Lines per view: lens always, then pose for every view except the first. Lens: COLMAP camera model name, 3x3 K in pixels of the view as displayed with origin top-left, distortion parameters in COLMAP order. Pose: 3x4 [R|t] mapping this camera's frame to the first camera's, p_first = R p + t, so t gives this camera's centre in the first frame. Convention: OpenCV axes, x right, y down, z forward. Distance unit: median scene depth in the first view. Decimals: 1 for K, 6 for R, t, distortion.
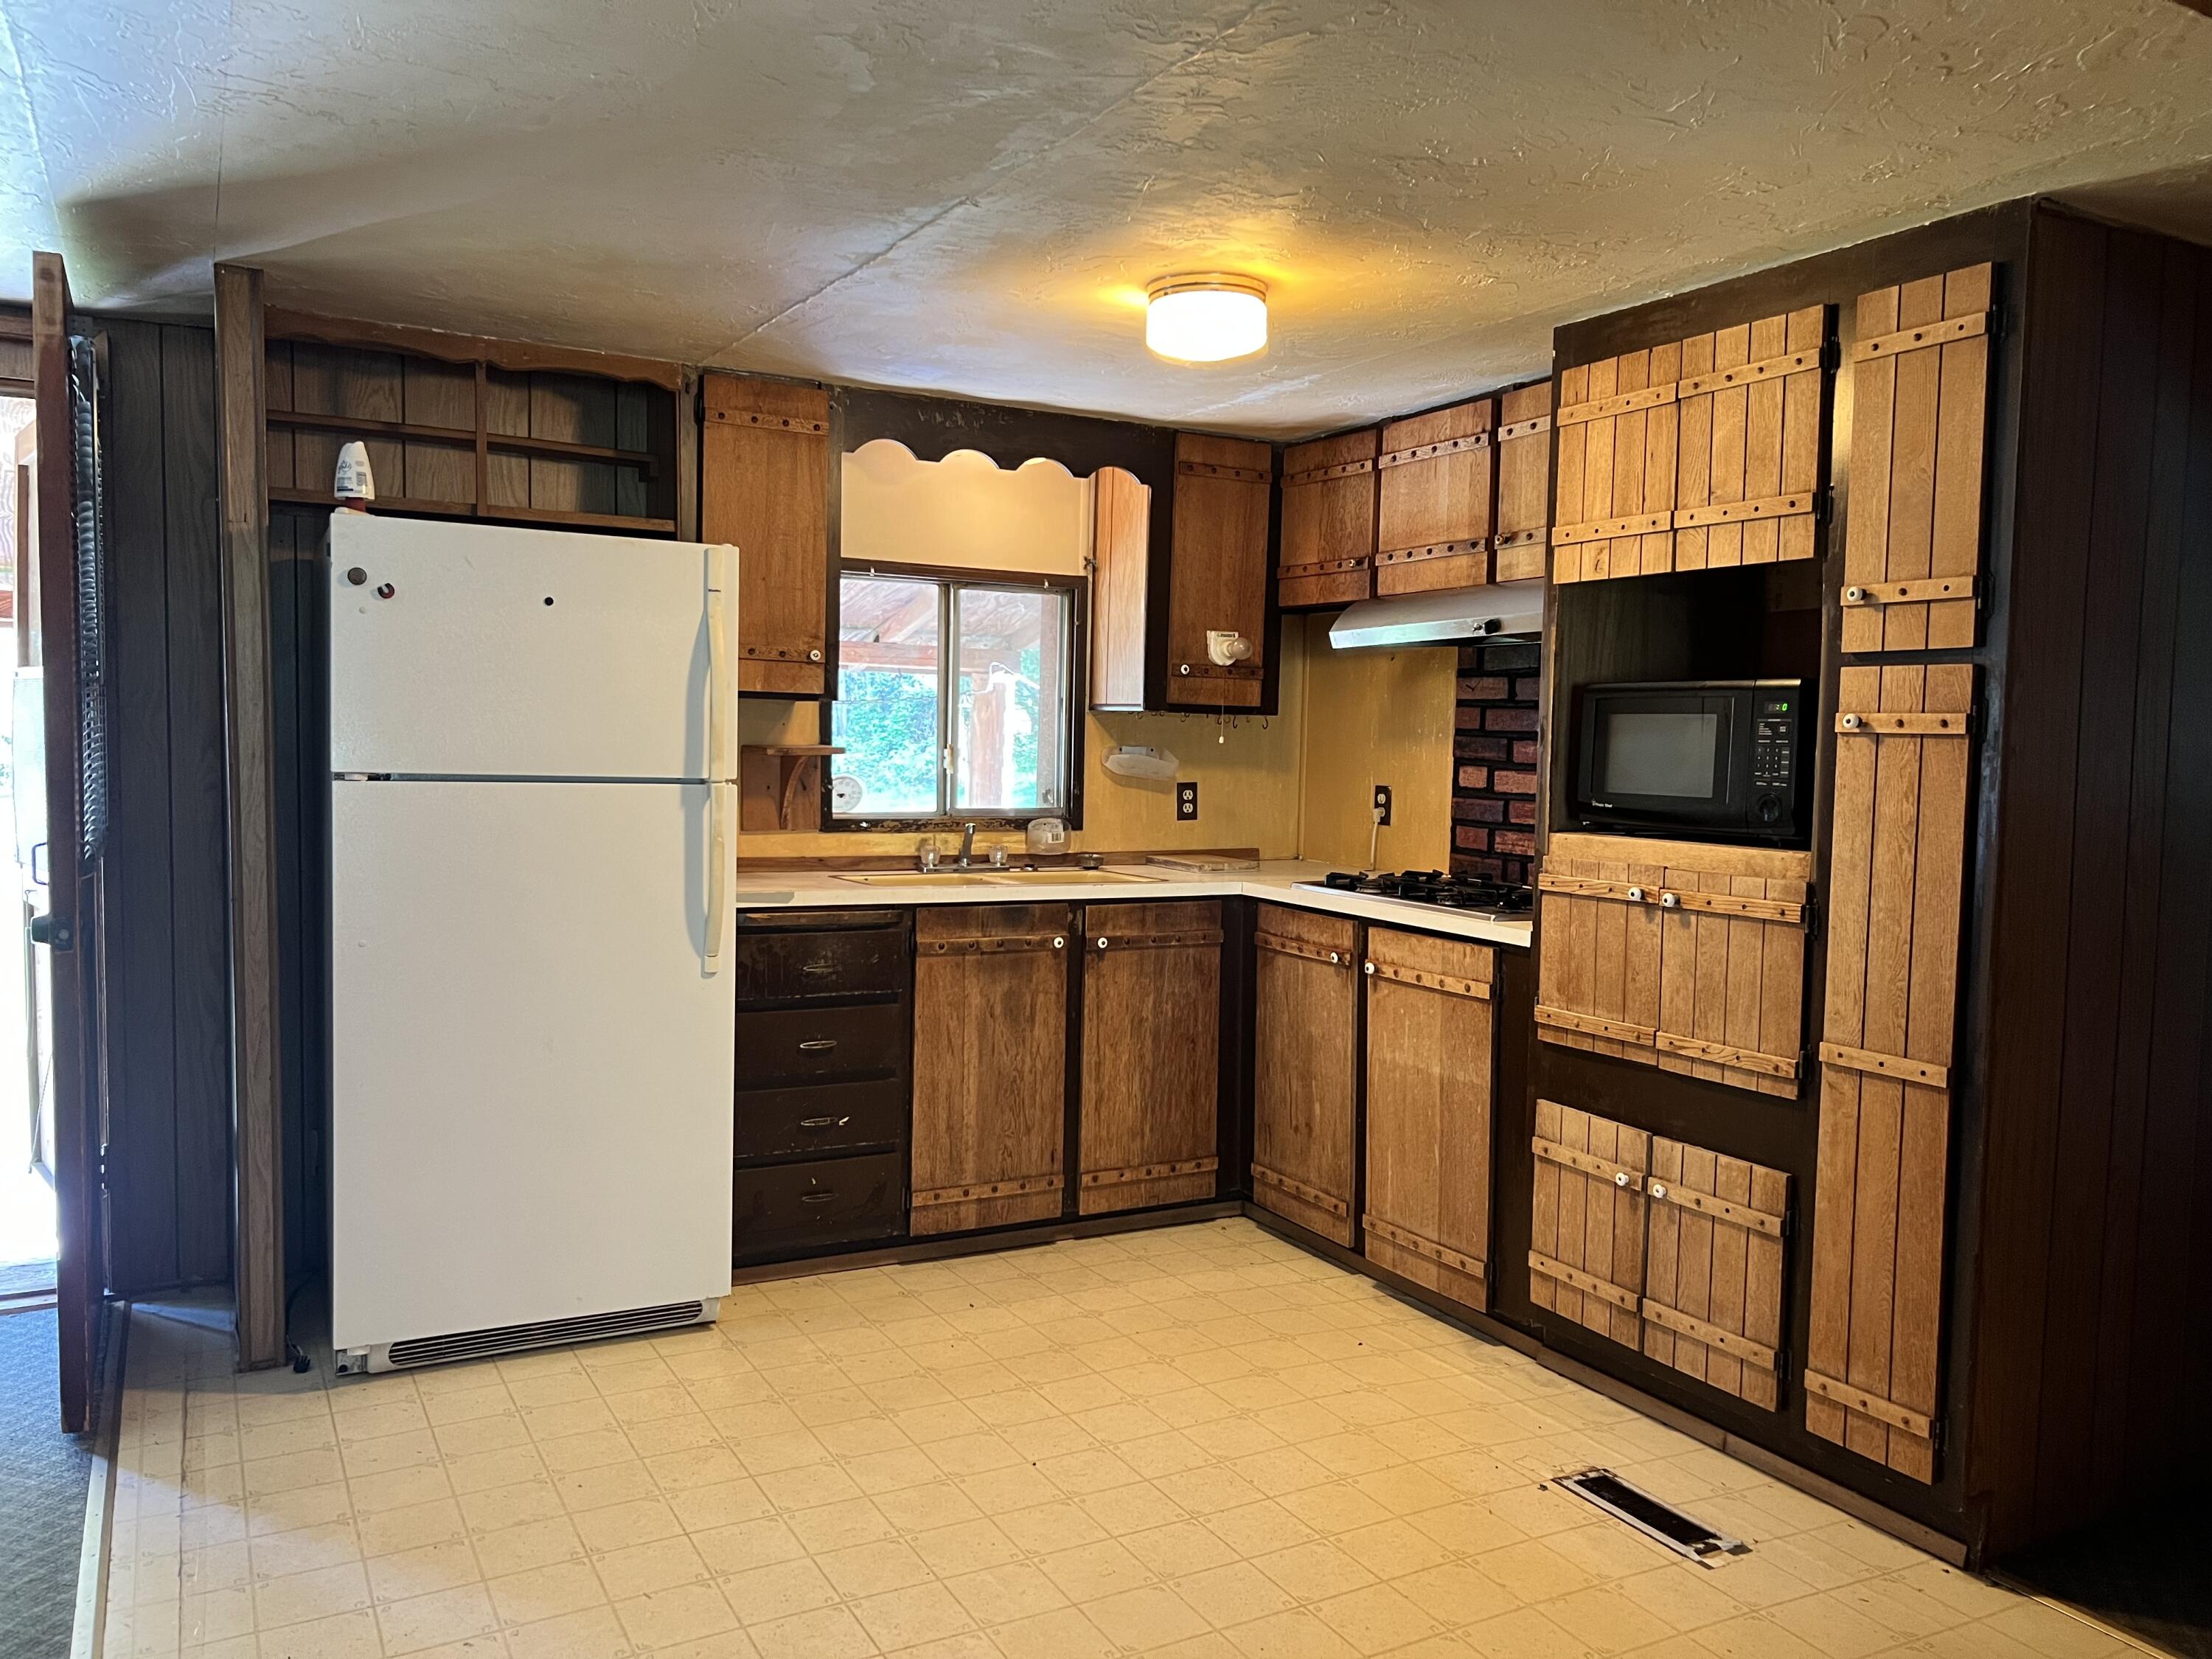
lens RADIAL K [[1661.8, 0, 1105.9], [0, 1661.8, 817.1], [0, 0, 1]] dist [0.038341, -0.000462]
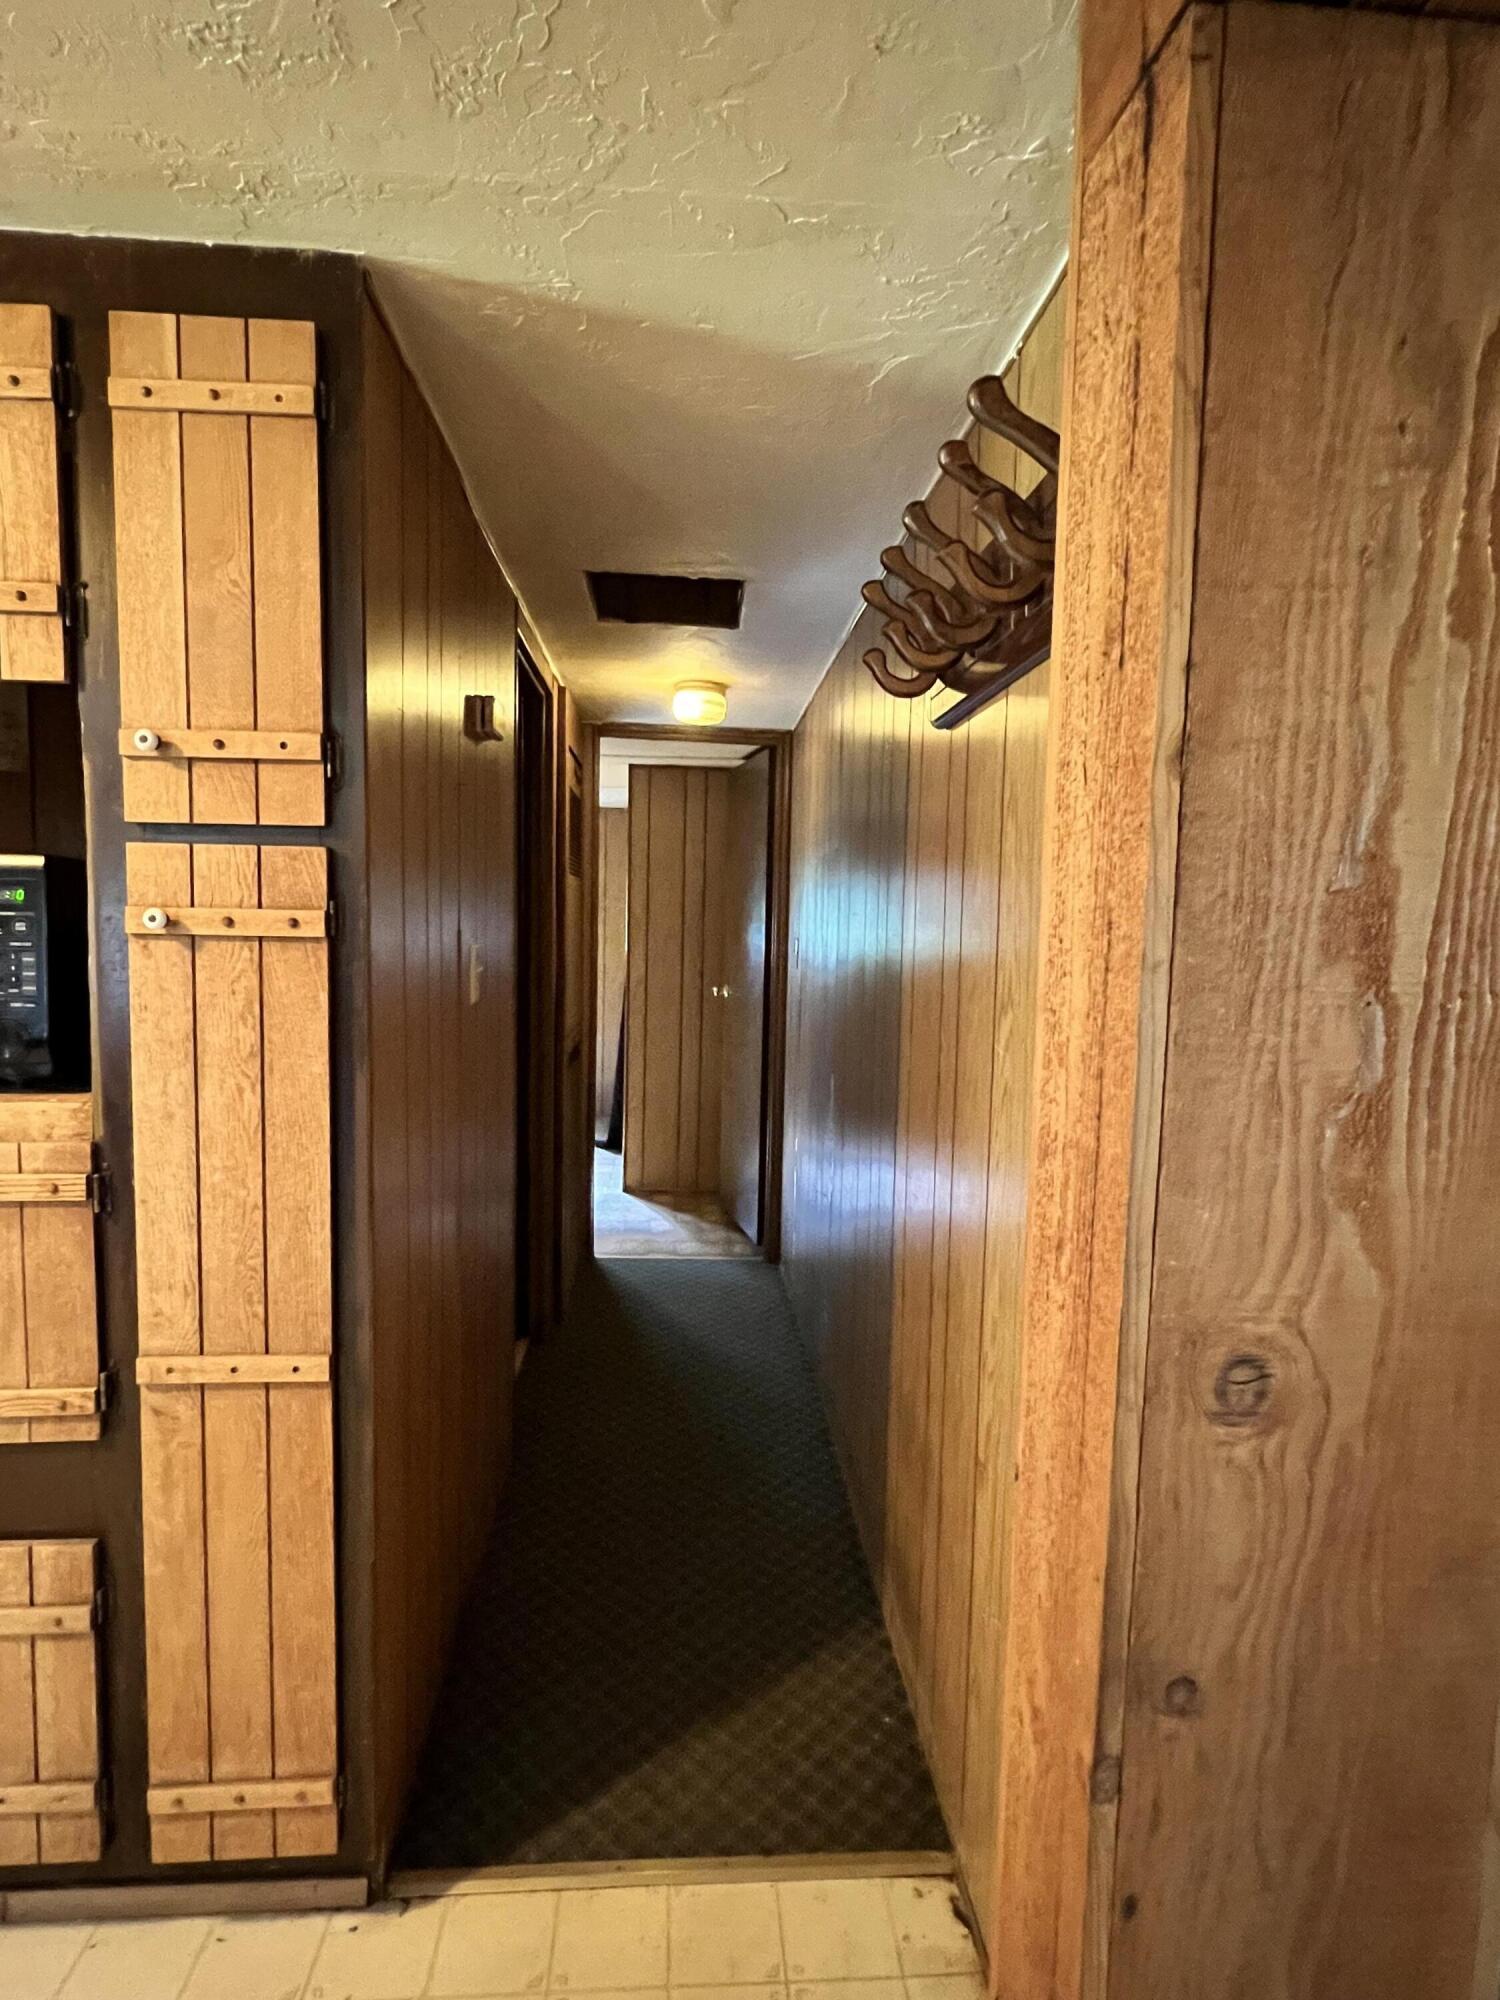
lens RADIAL K [[998.7, 0, 745.0], [0, 998.7, 993.6], [0, 0, 1]] dist [-0.004817, 0.000012]
pose [[0.410267, -0.079792, 0.908468, 0.157171], [0.038907, 0.996789, 0.069979, -0.045054], [-0.911135, 0.006636, 0.412055, 0.590133]]
